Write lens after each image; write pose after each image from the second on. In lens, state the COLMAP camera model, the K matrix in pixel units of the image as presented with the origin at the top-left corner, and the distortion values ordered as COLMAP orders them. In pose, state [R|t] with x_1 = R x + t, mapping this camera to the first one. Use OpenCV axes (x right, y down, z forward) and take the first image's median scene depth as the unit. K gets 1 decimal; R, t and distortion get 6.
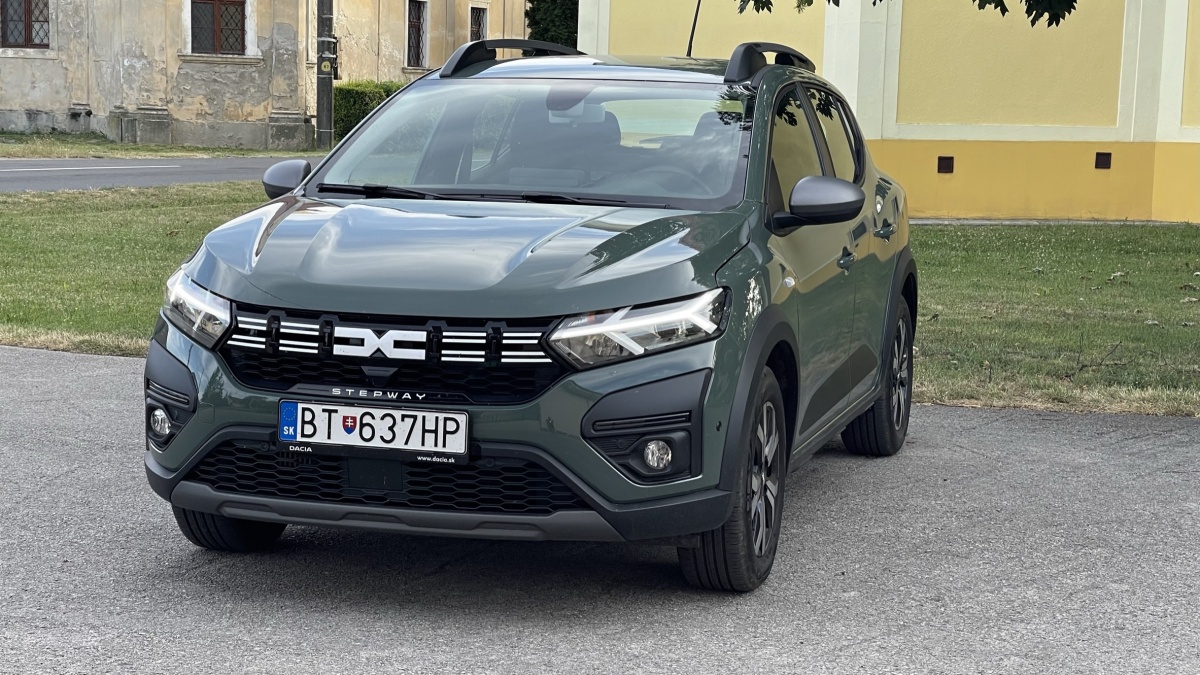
lens RADIAL K [[2264.0, 0, 600.0], [0, 2264.0, 337.5], [0, 0, 1]] dist [0.058048, 3.039451]
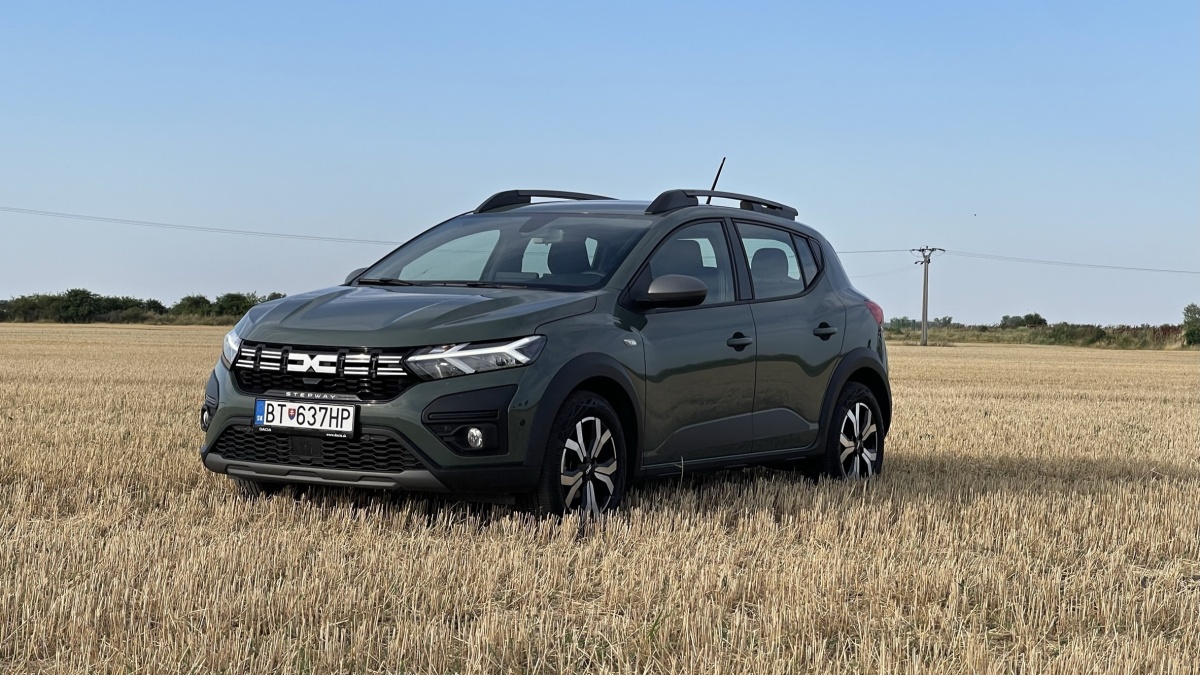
lens RADIAL K [[2264.0, 0, 600.0], [0, 2264.0, 337.5], [0, 0, 1]] dist [0.058048, 3.039451]
pose [[0.960534, 0.011841, -0.277912, 0.537947], [-0.039064, 0.994935, -0.092622, 0.123956], [0.275407, 0.099823, 0.956131, -0.465118]]
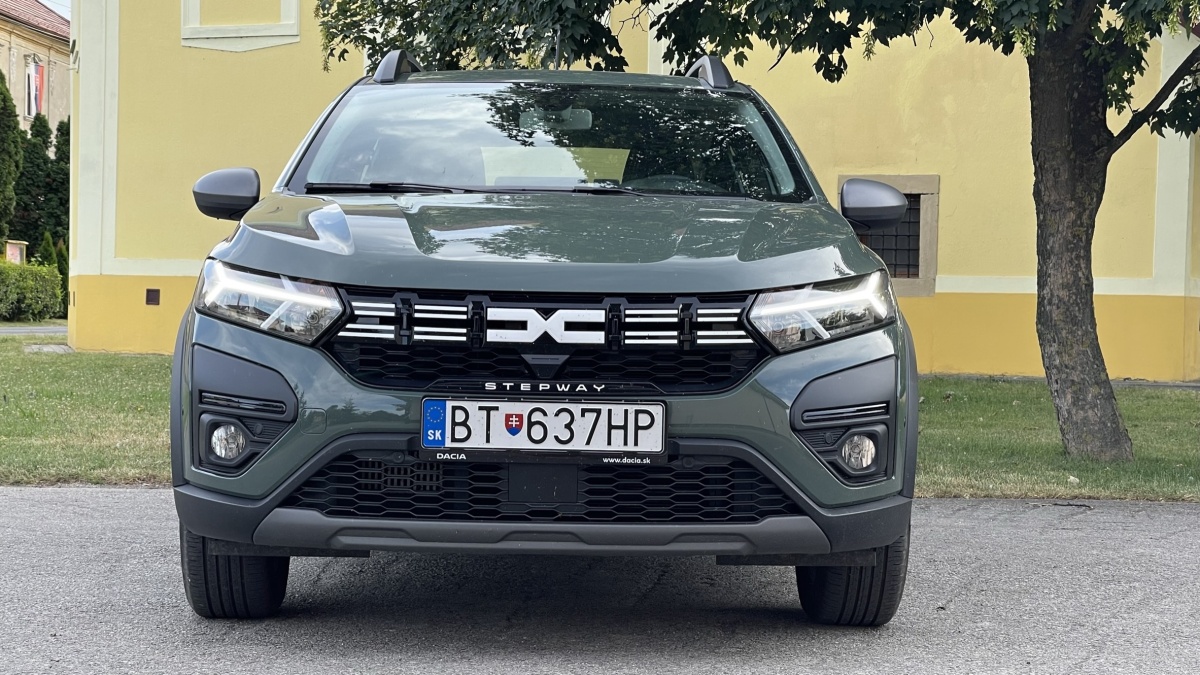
lens RADIAL K [[2264.0, 0, 600.0], [0, 2264.0, 337.5], [0, 0, 1]] dist [0.058048, 3.039451]
pose [[0.954101, -0.008543, 0.299364, -0.327972], [0.035662, 0.995722, -0.085244, 0.078596], [-0.297355, 0.092008, 0.950324, 0.202606]]
